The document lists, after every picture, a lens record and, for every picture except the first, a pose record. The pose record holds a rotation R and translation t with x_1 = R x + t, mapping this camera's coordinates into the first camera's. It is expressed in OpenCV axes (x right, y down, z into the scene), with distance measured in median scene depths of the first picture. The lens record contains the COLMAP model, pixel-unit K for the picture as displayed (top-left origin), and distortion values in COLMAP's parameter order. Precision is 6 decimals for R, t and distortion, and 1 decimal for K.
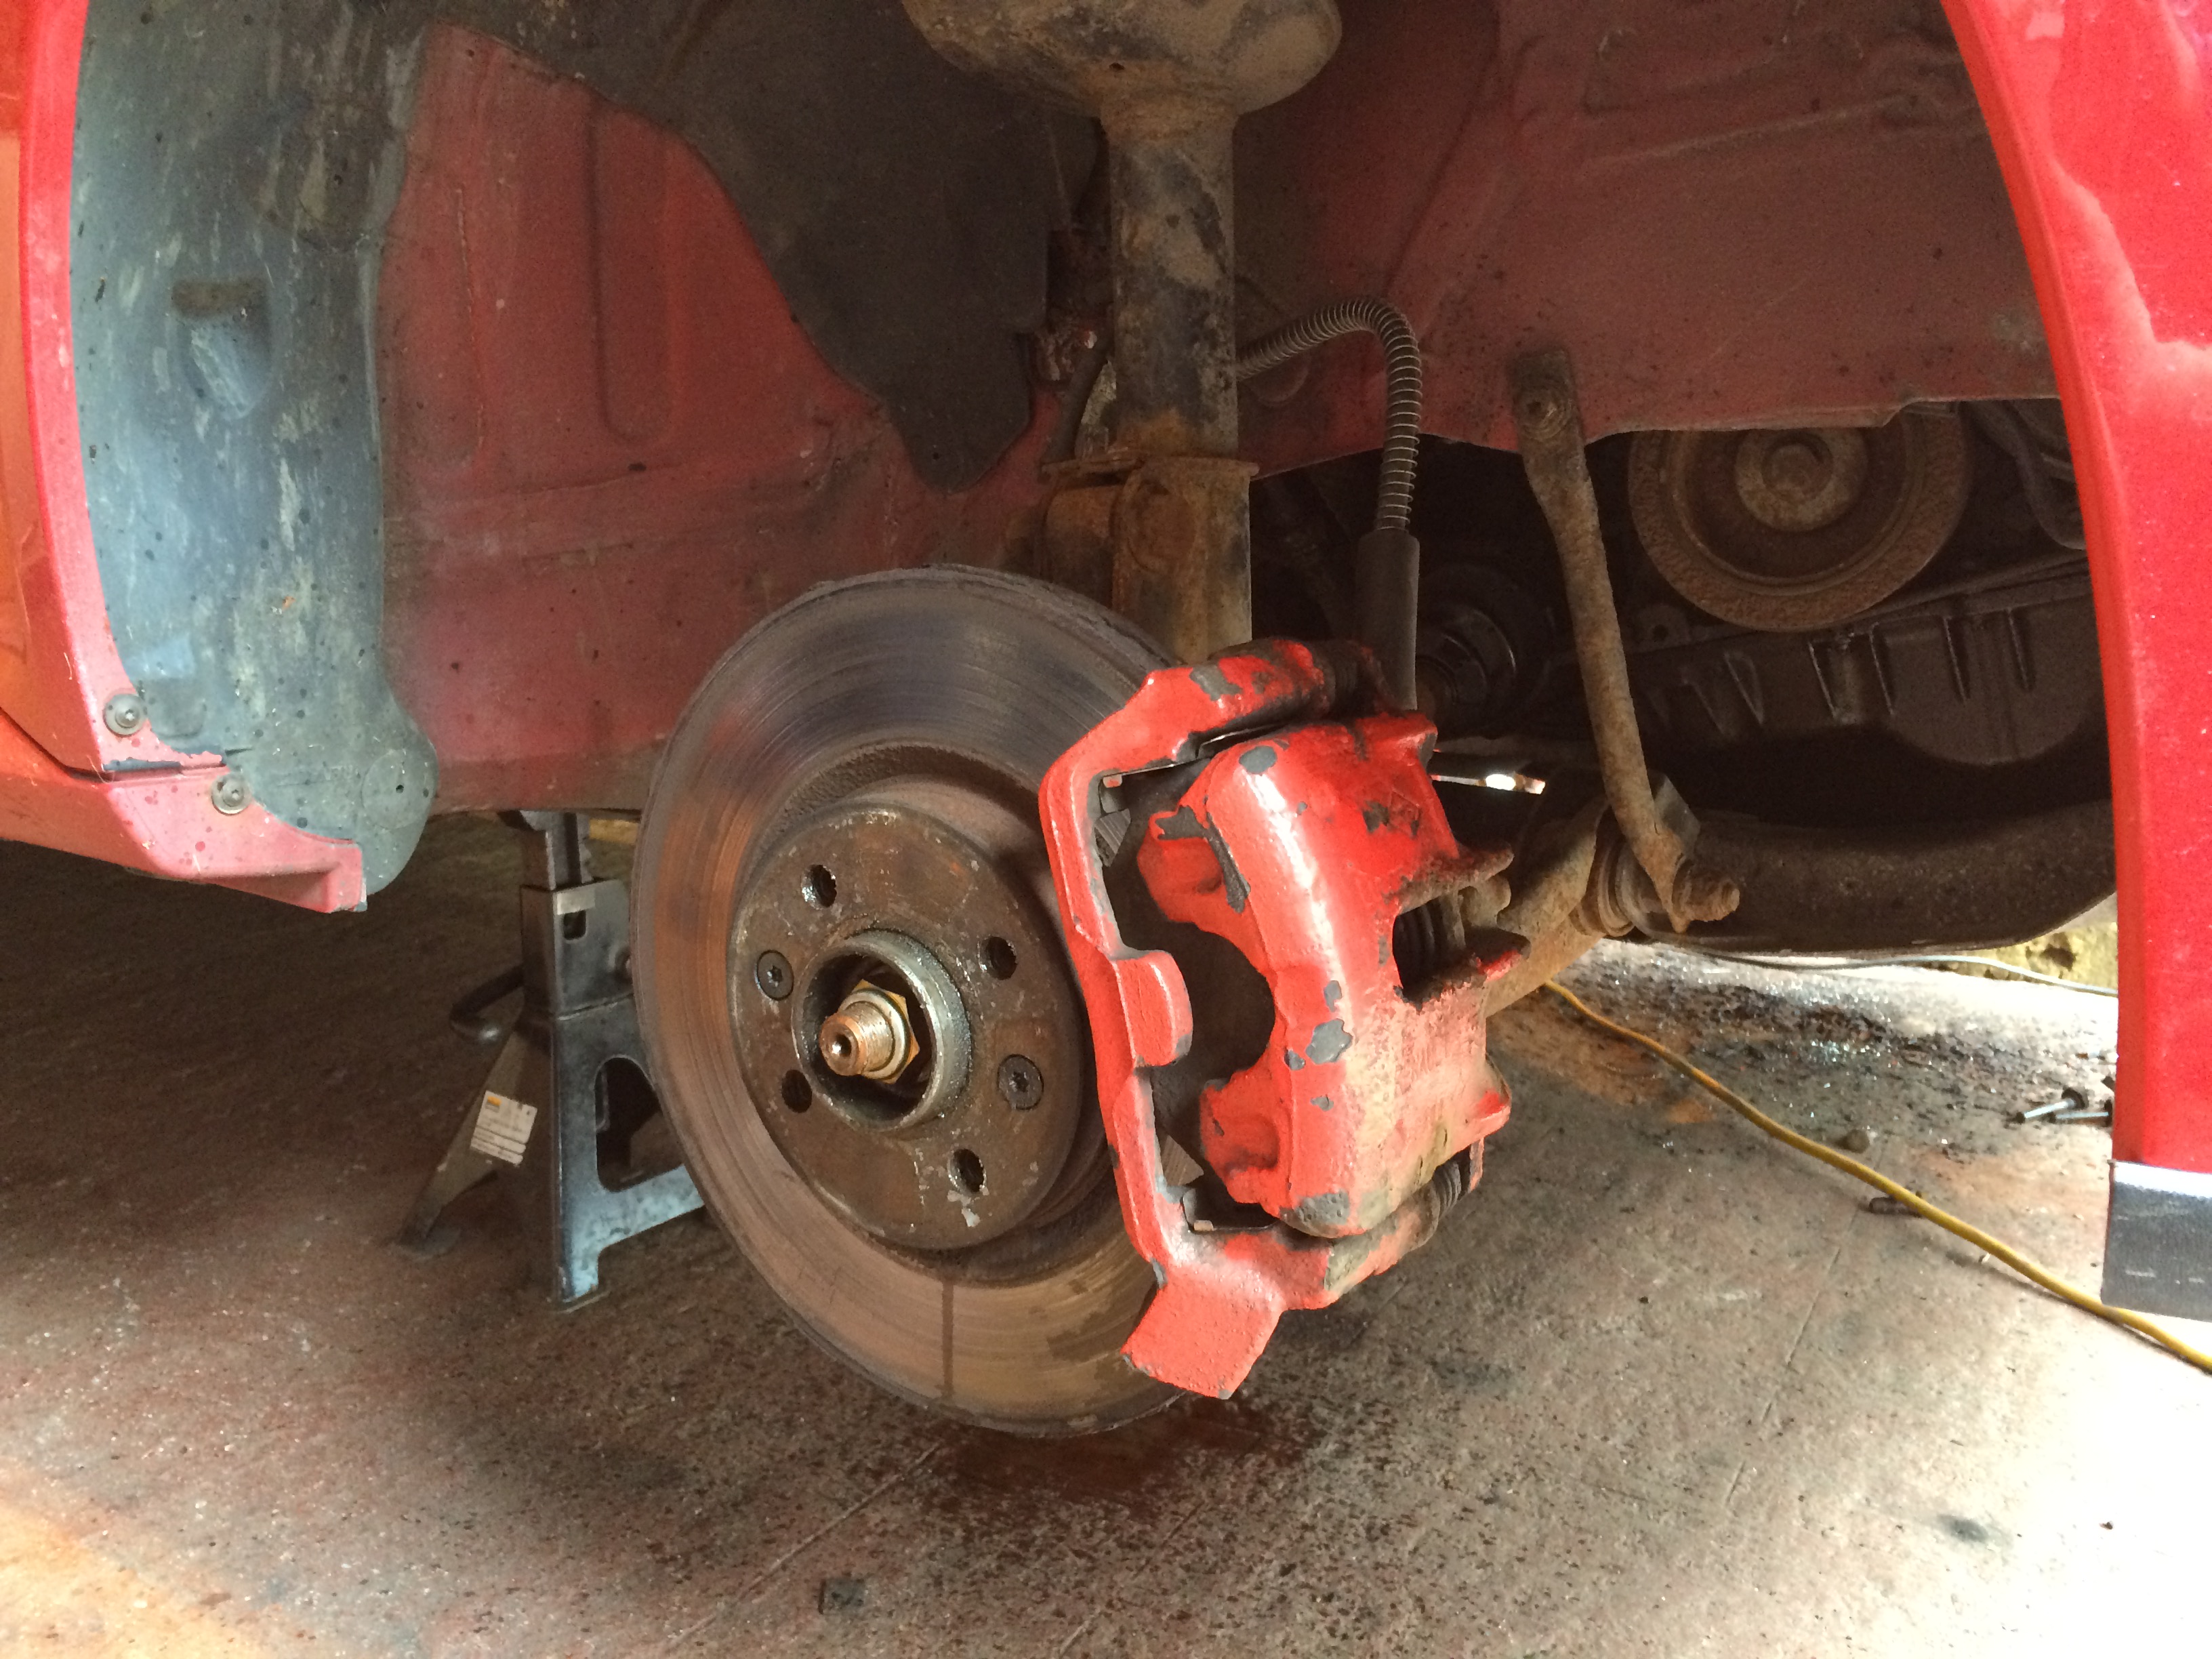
lens RADIAL K [[1884.3, 0, 1106.0], [0, 1884.3, 829.5], [0, 0, 1]] dist [0.054519, -0.102911]
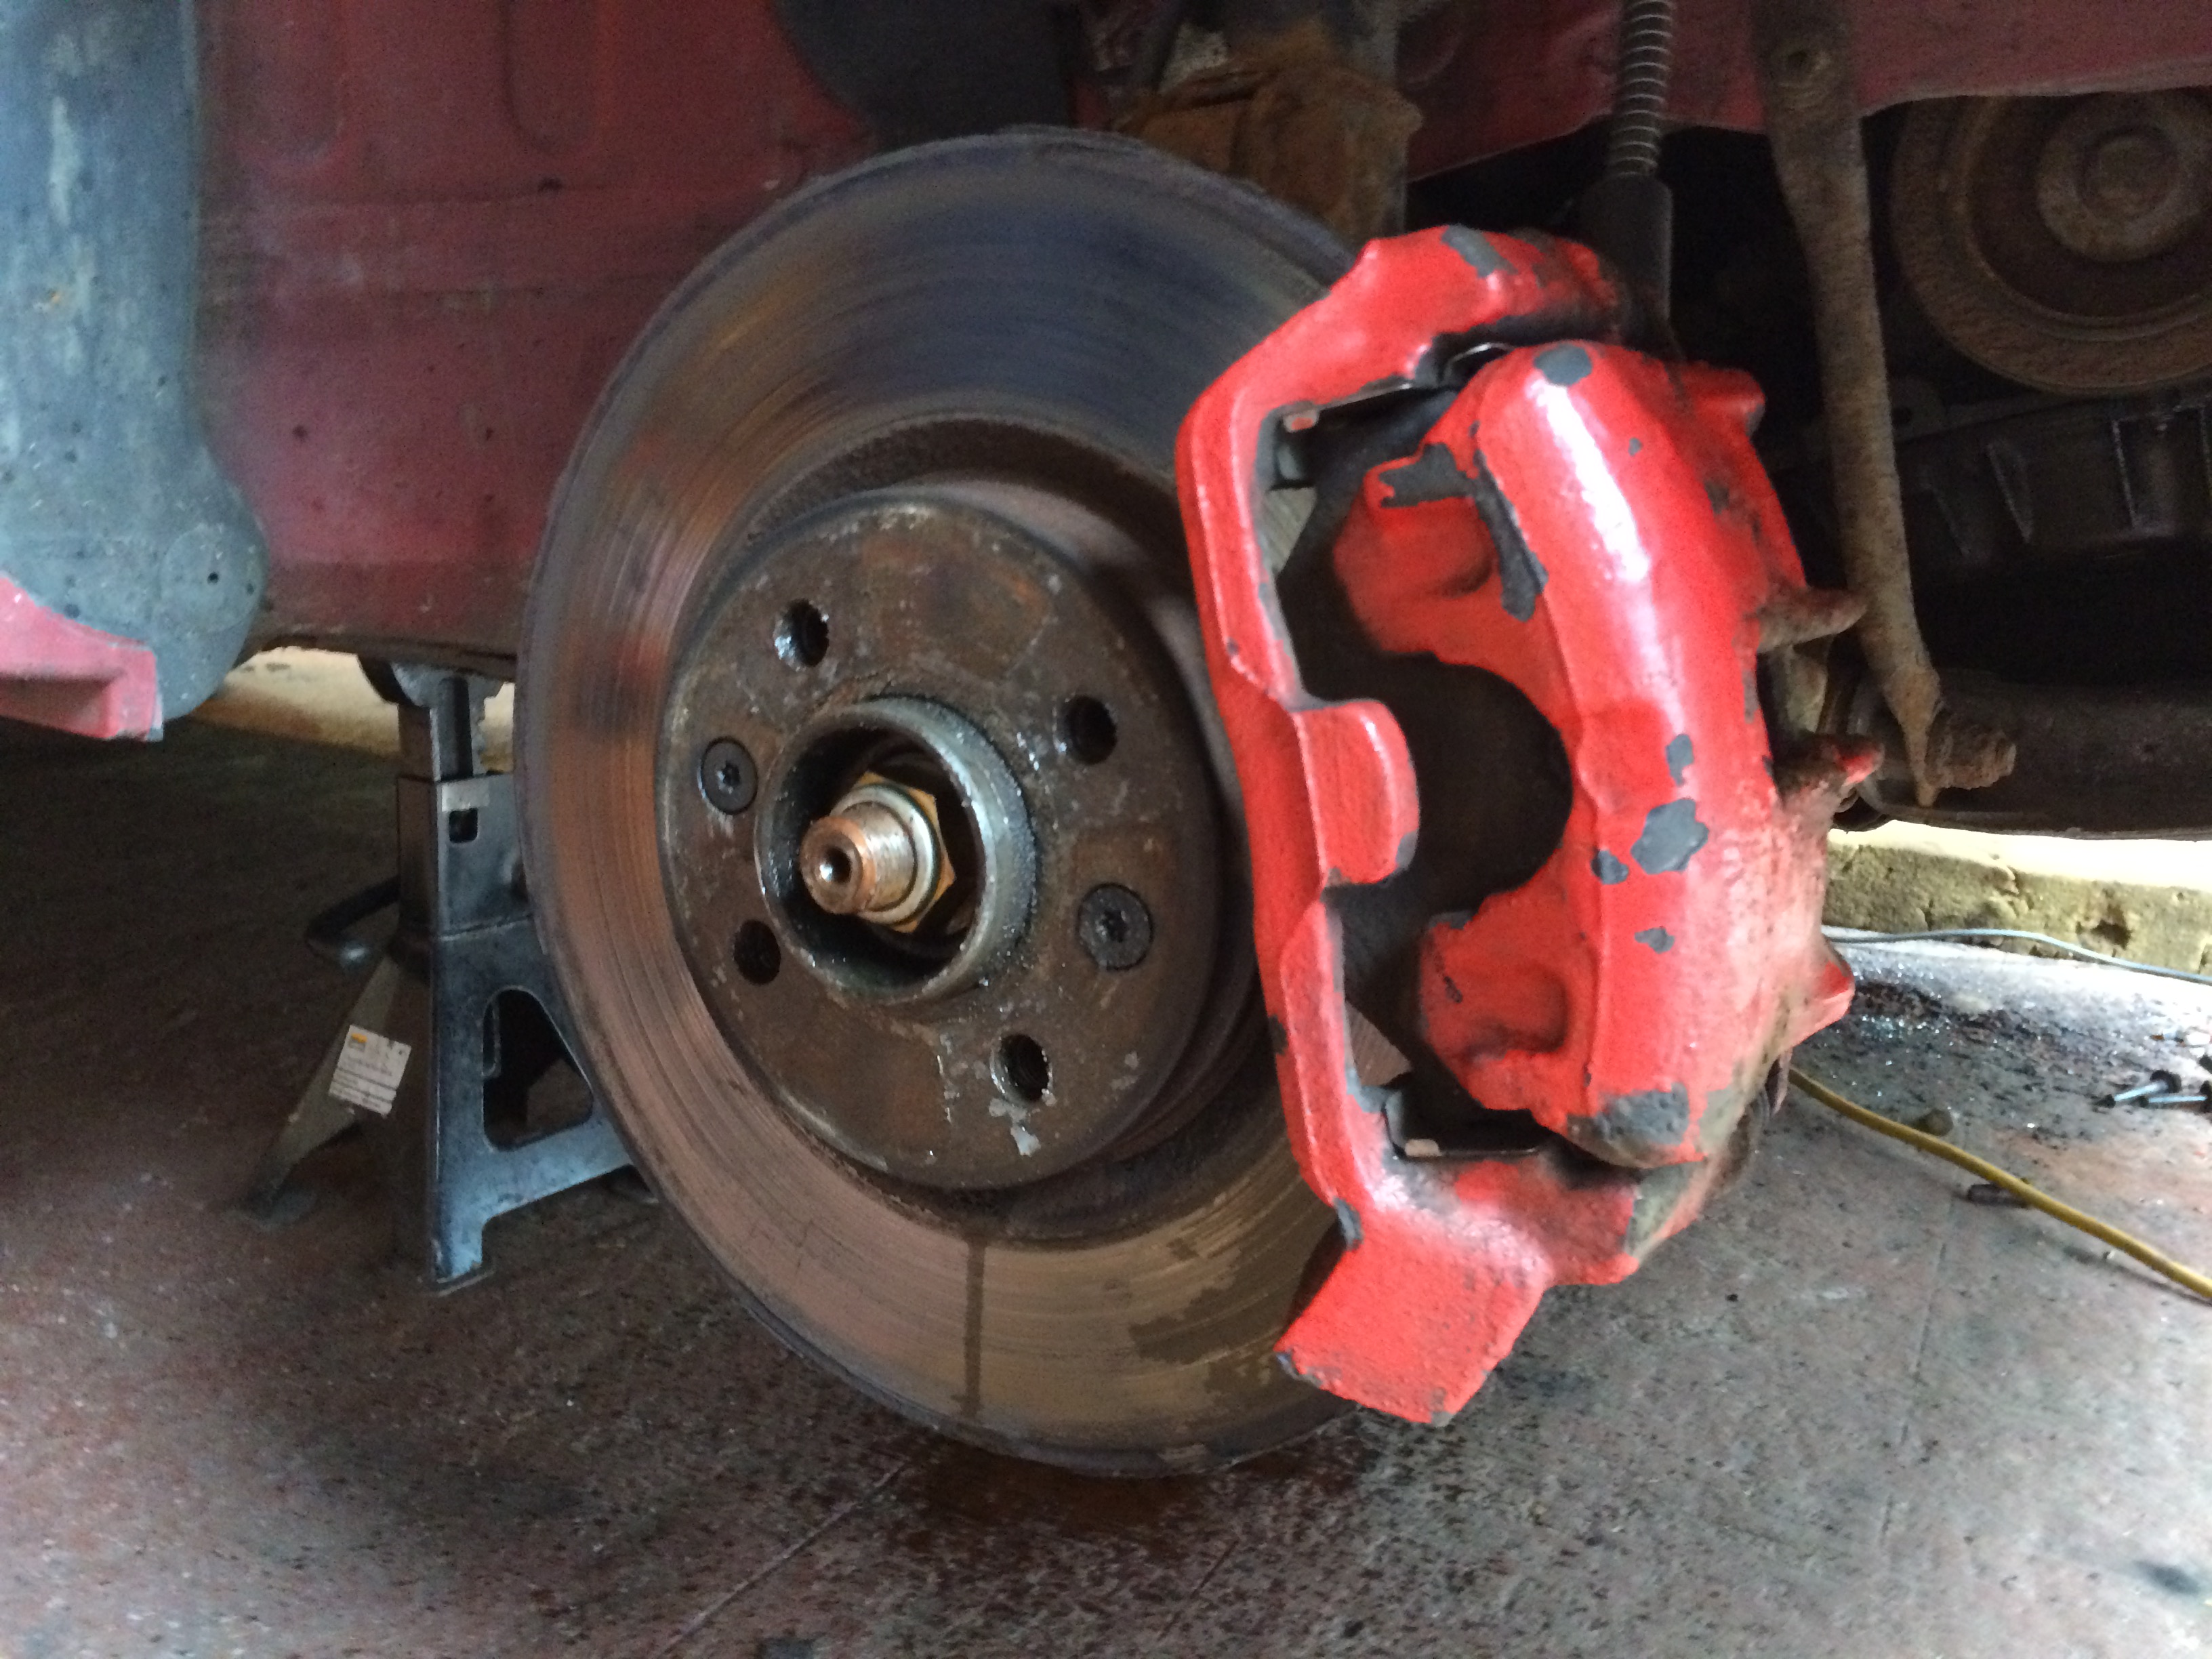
lens RADIAL K [[1846.0, 0, 1107.2], [0, 1846.0, 842.1], [0, 0, 1]] dist [0.025644, -0.044261]
pose [[0.998634, 0.024828, 0.045972, -0.047138], [-0.024792, 0.999692, -0.001353, 0.064239], [-0.045992, 0.000211, 0.998942, 0.225978]]
